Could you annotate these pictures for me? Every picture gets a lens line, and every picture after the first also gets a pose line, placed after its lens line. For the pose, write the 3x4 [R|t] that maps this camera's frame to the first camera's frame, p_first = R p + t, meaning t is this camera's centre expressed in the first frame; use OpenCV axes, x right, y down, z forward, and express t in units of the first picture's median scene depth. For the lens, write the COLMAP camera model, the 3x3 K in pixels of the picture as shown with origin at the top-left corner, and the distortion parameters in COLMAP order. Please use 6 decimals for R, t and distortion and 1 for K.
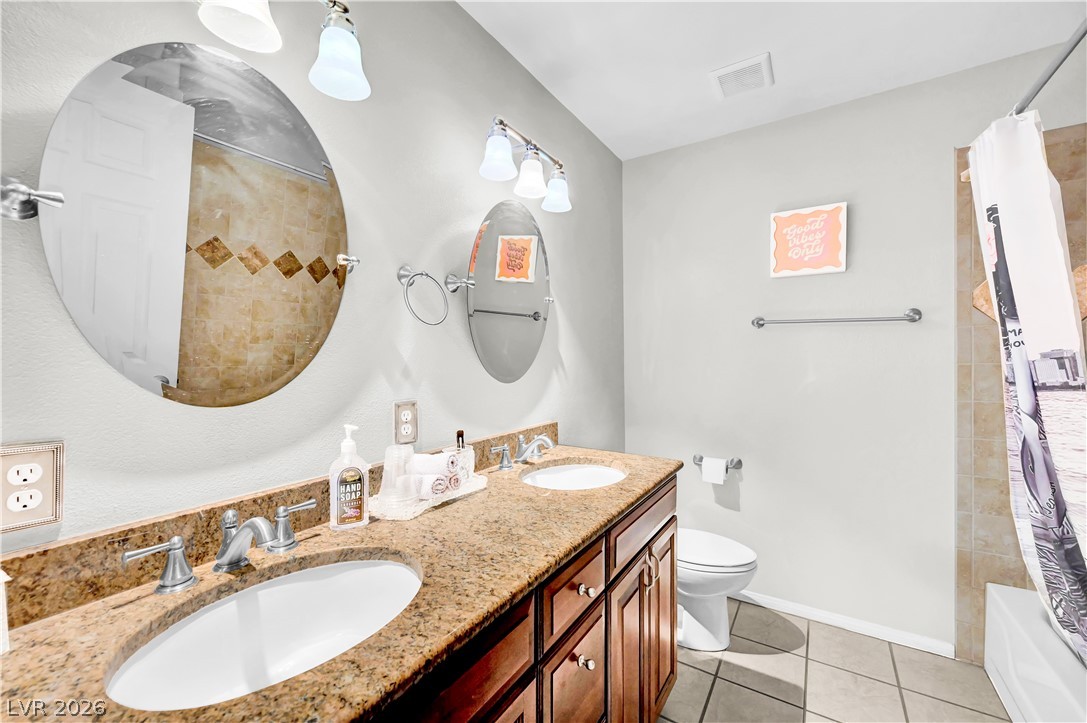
lens RADIAL K [[431.3, 0, 546.1], [0, 431.3, 359.3], [0, 0, 1]] dist [-0.001122, 0.000581]
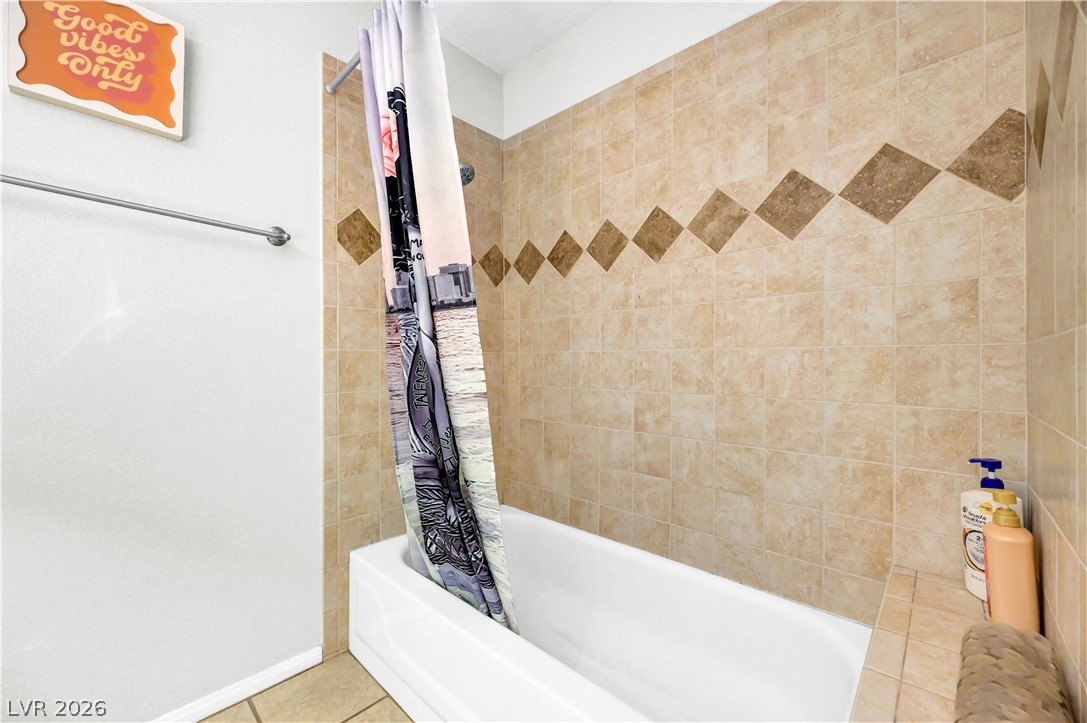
lens RADIAL K [[431.3, 0, 546.1], [0, 431.3, 364.6], [0, 0, 1]] dist [-0.001122, 0.000581]
pose [[0.176784, 0.007873, 0.984218, 0.276315], [0.004722, 0.999950, -0.008847, 0.179994], [-0.984238, 0.006212, 0.176738, 0.569951]]
